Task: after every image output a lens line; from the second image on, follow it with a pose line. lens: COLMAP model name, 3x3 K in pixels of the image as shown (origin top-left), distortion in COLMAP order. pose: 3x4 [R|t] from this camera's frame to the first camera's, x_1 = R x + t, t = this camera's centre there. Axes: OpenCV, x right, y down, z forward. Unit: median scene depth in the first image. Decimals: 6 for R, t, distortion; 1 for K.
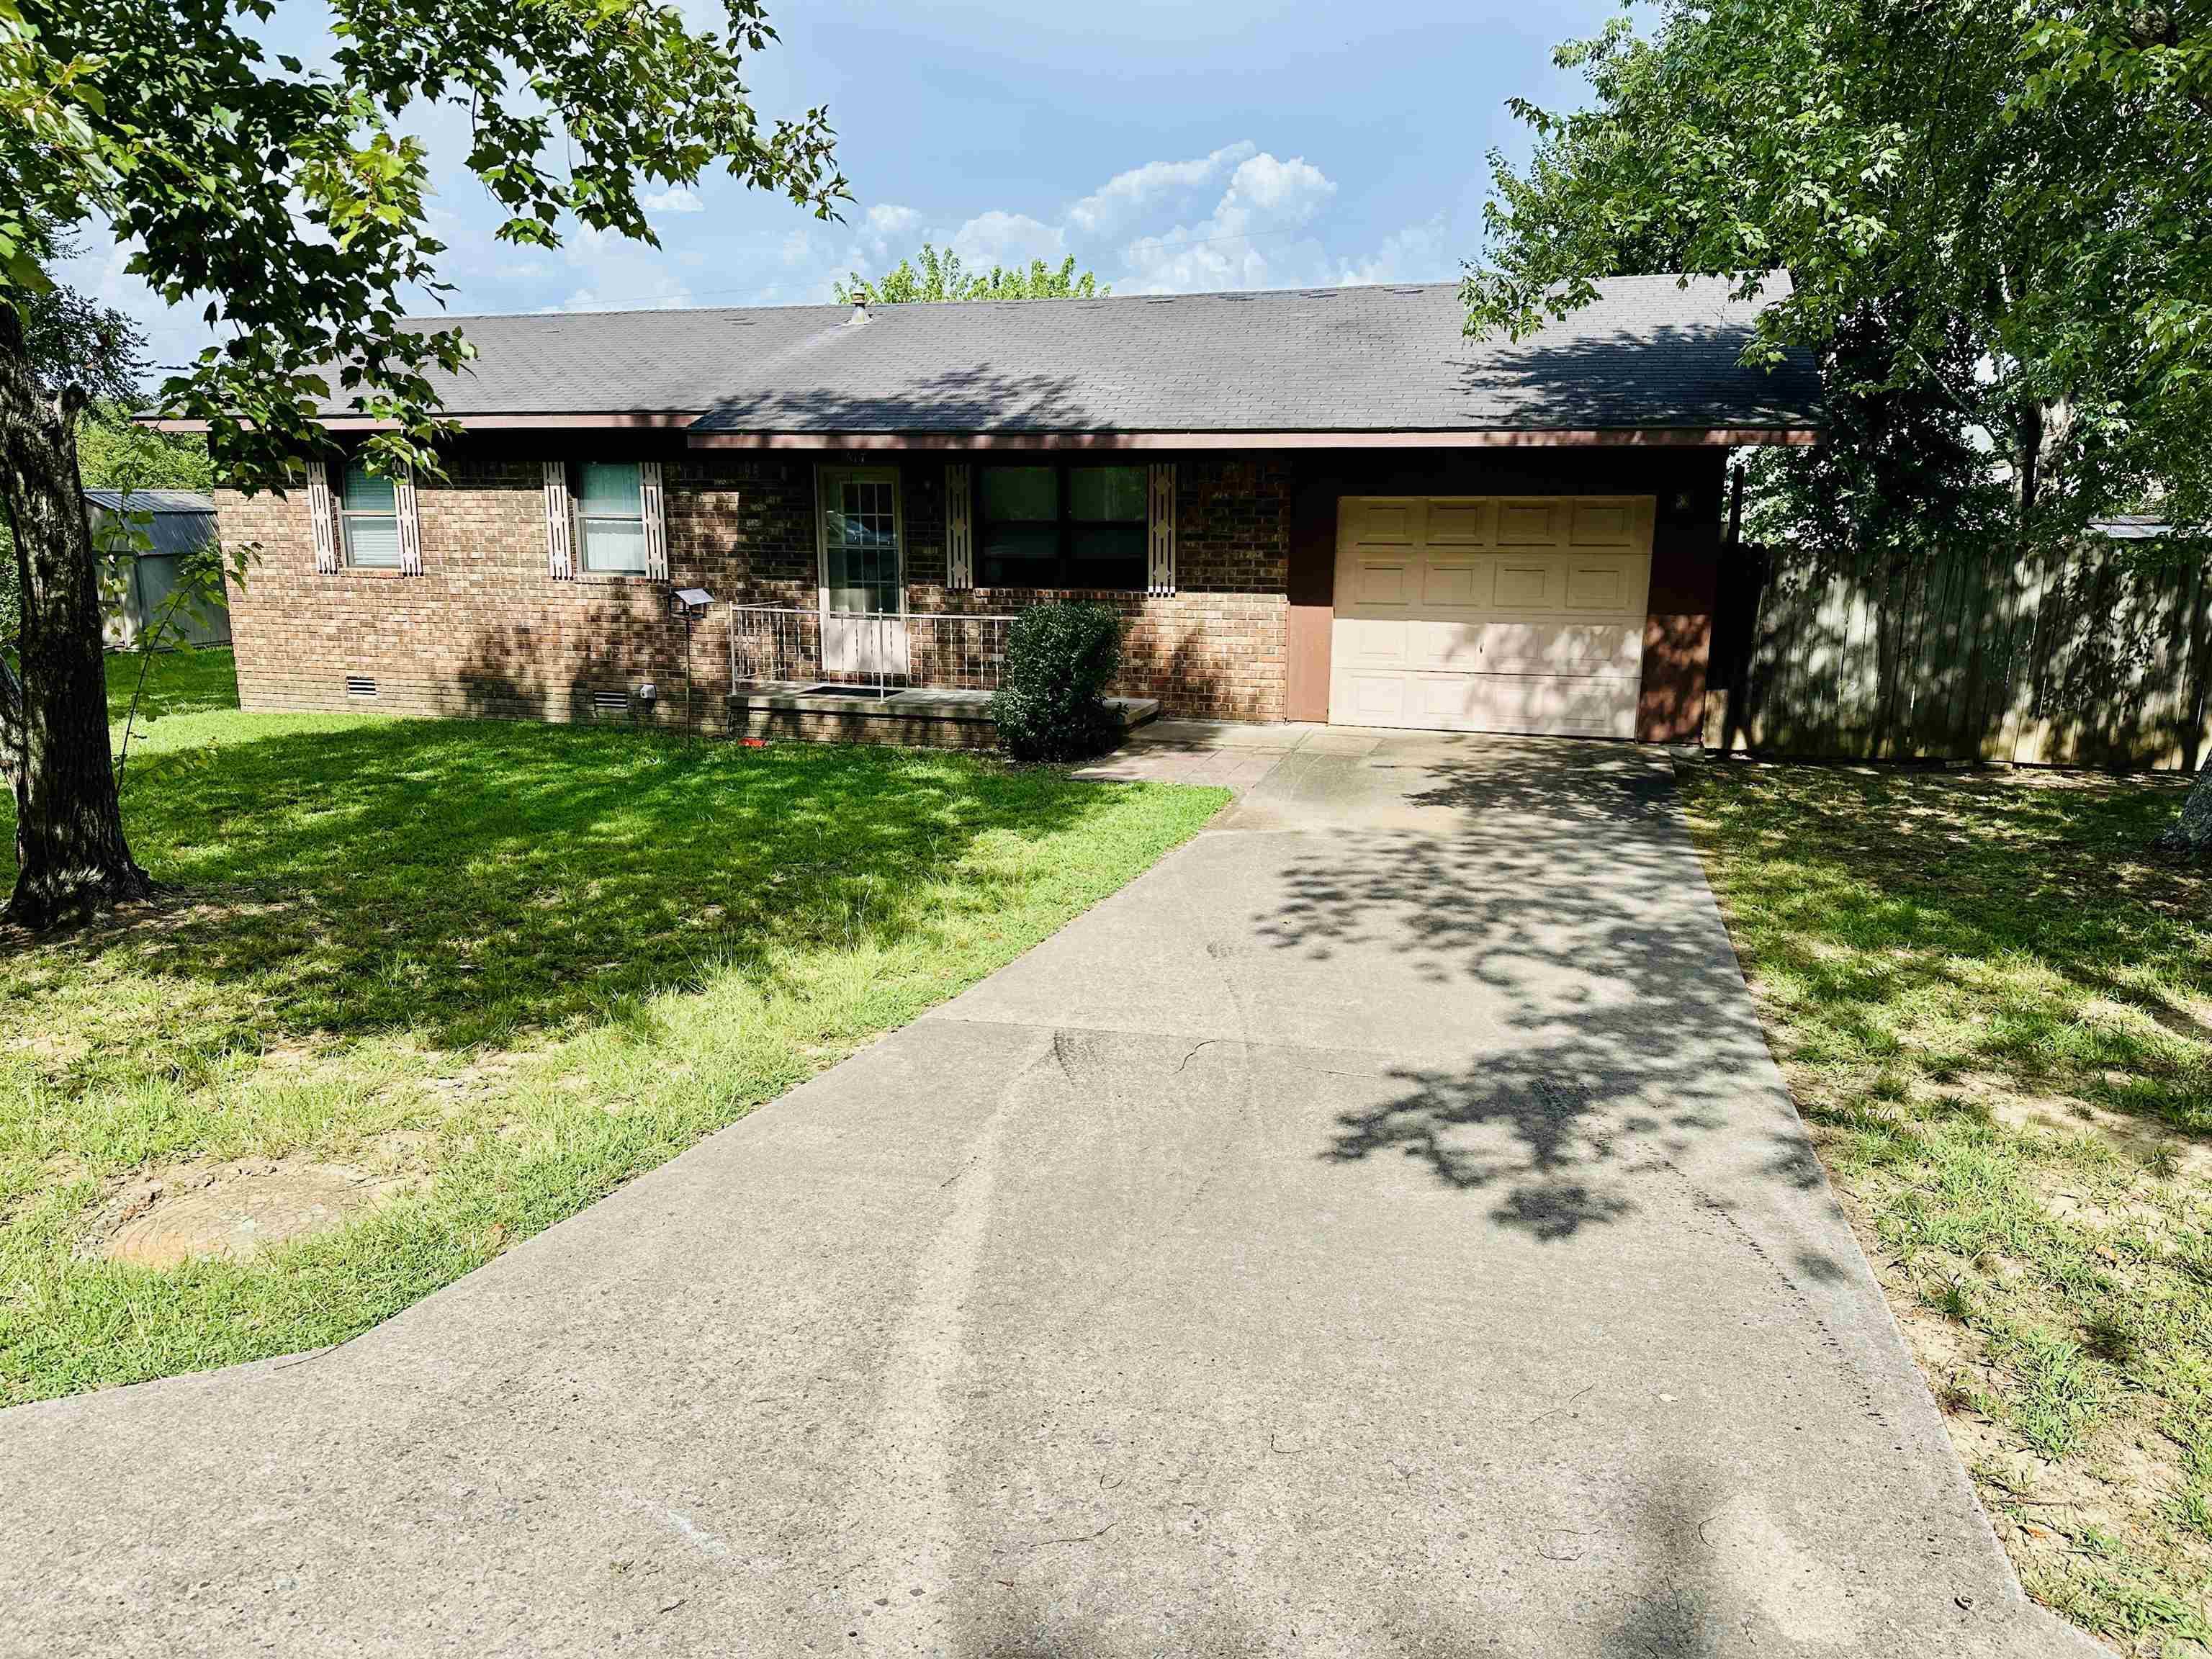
lens RADIAL K [[1545.6, 0, 1105.1], [0, 1545.6, 820.4], [0, 0, 1]] dist [0.048389, -0.006479]
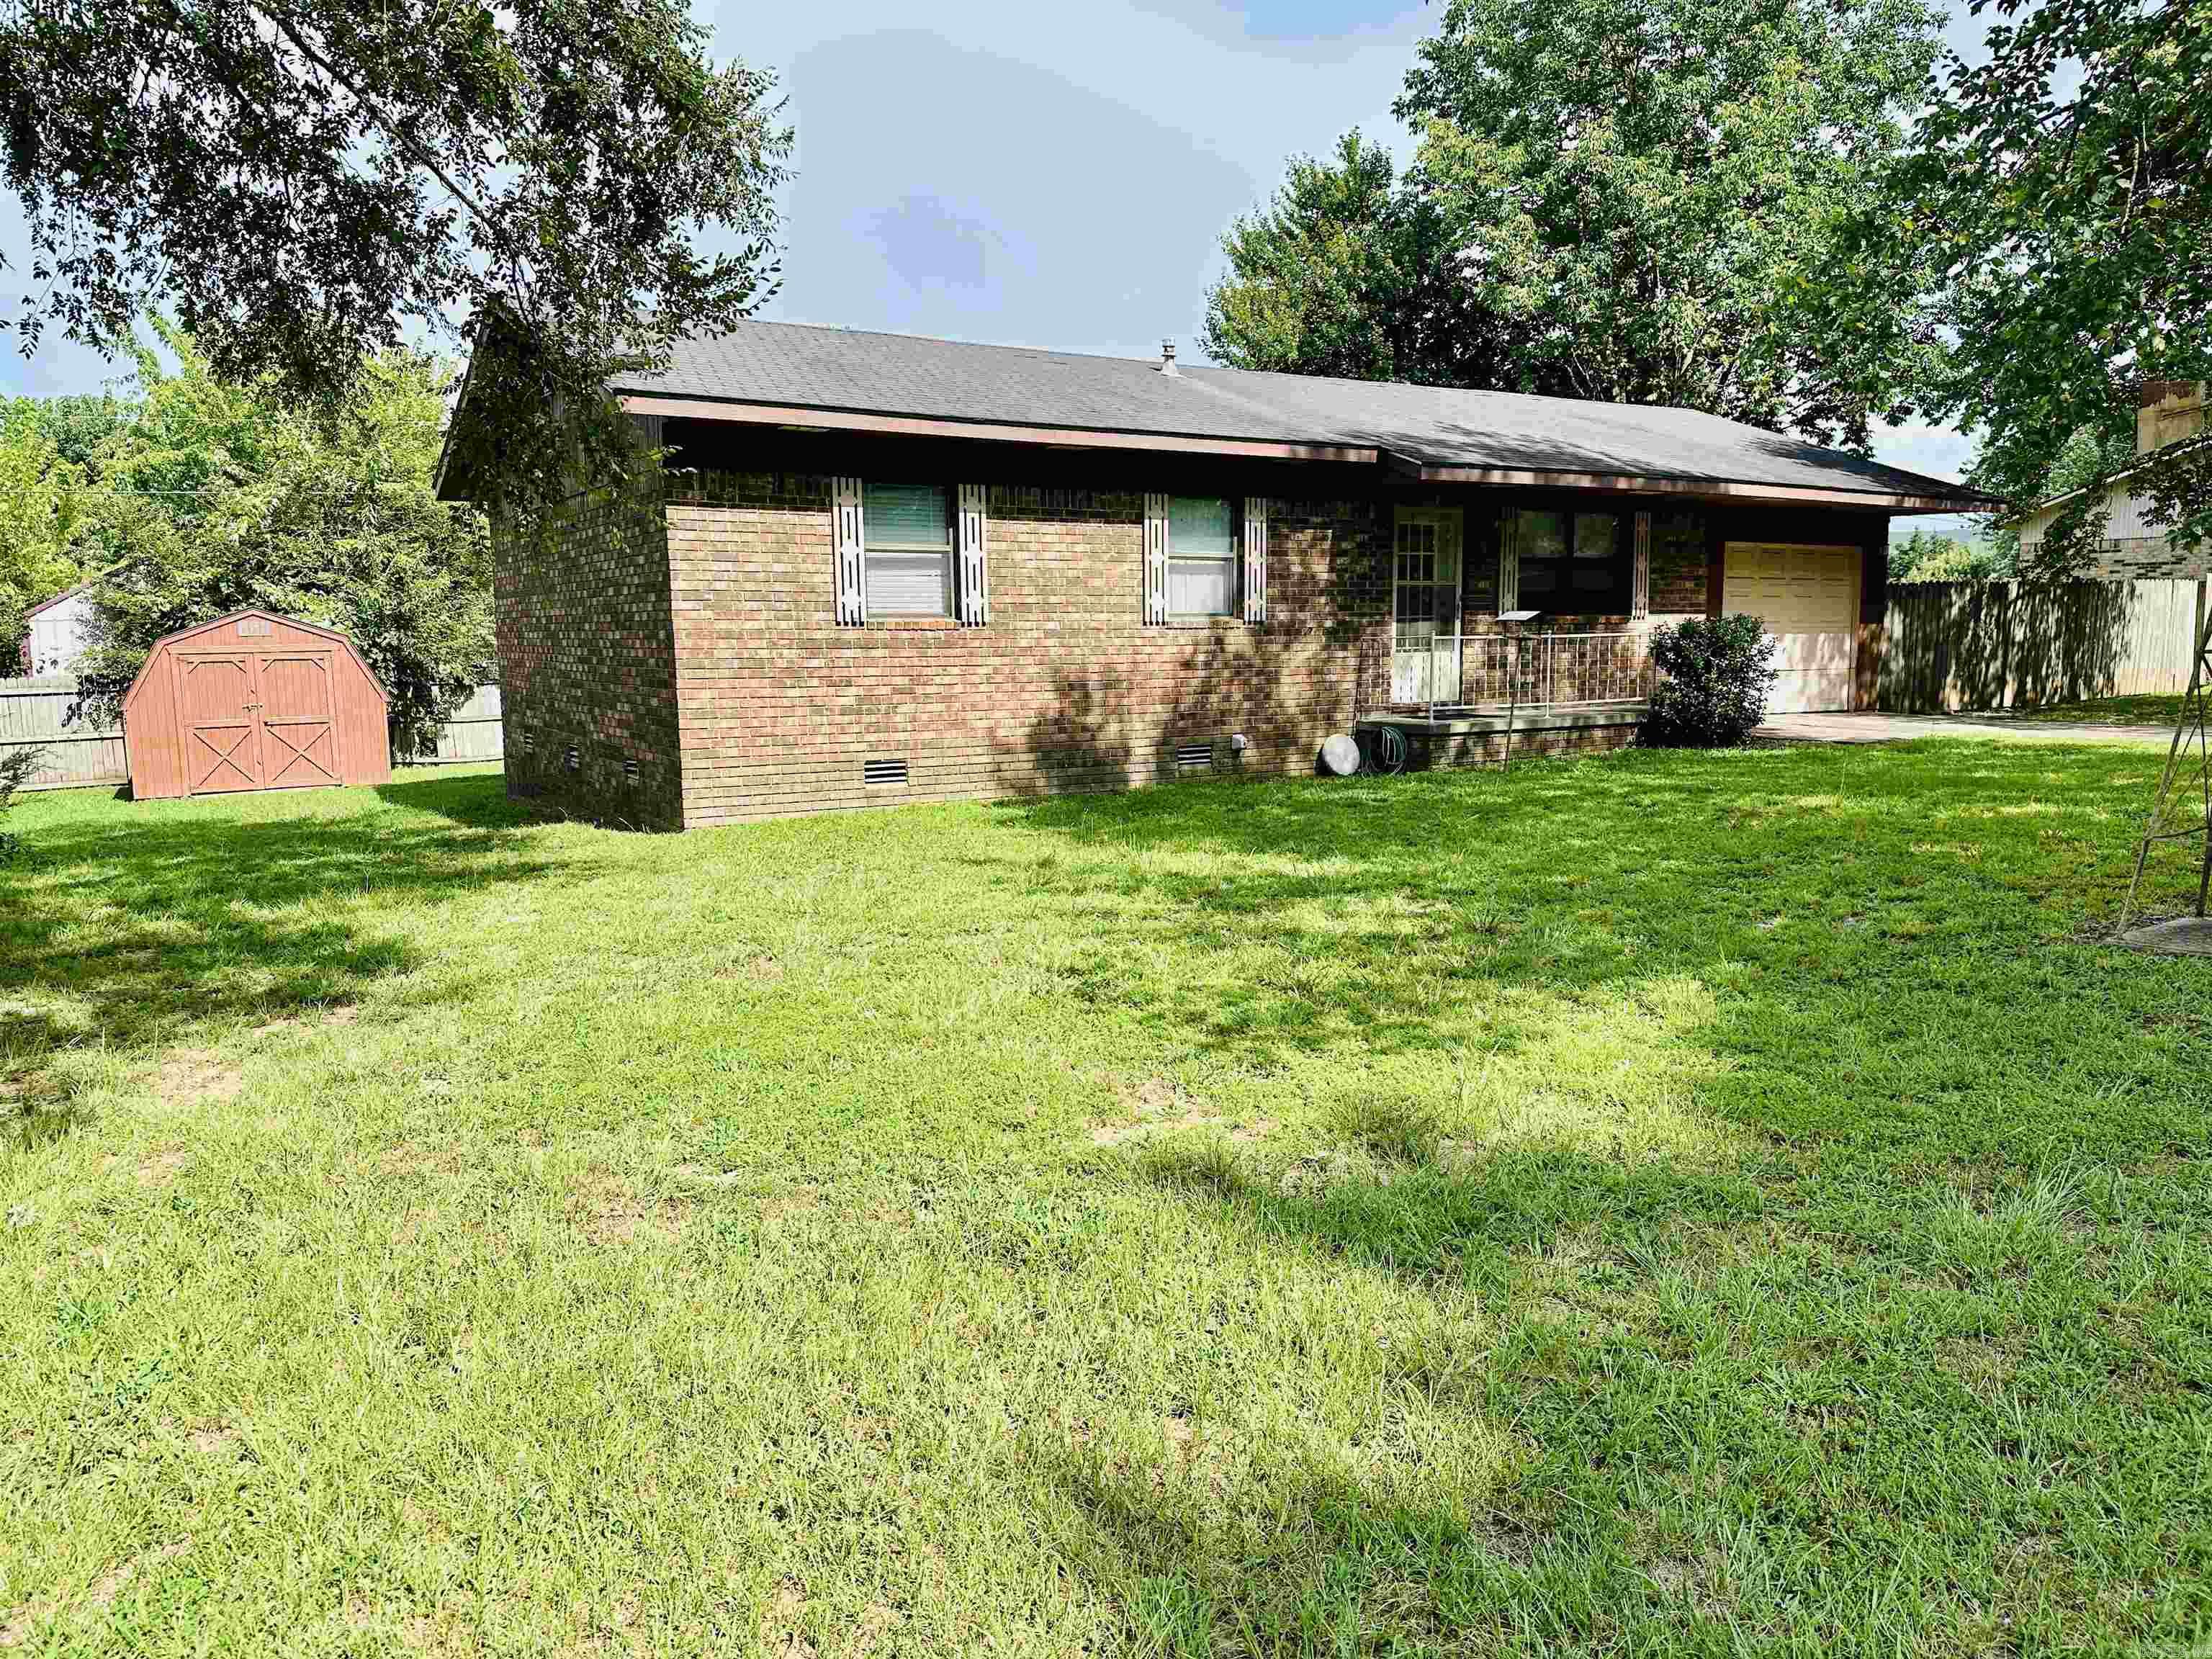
lens RADIAL K [[1545.6, 0, 1106.1], [0, 1545.6, 843.1], [0, 0, 1]] dist [0.048389, -0.006479]
pose [[0.667988, -0.111076, 0.735836, -1.074550], [0.169377, 0.985539, -0.004991, -0.031554], [-0.724640, 0.127968, 0.677141, 0.447570]]
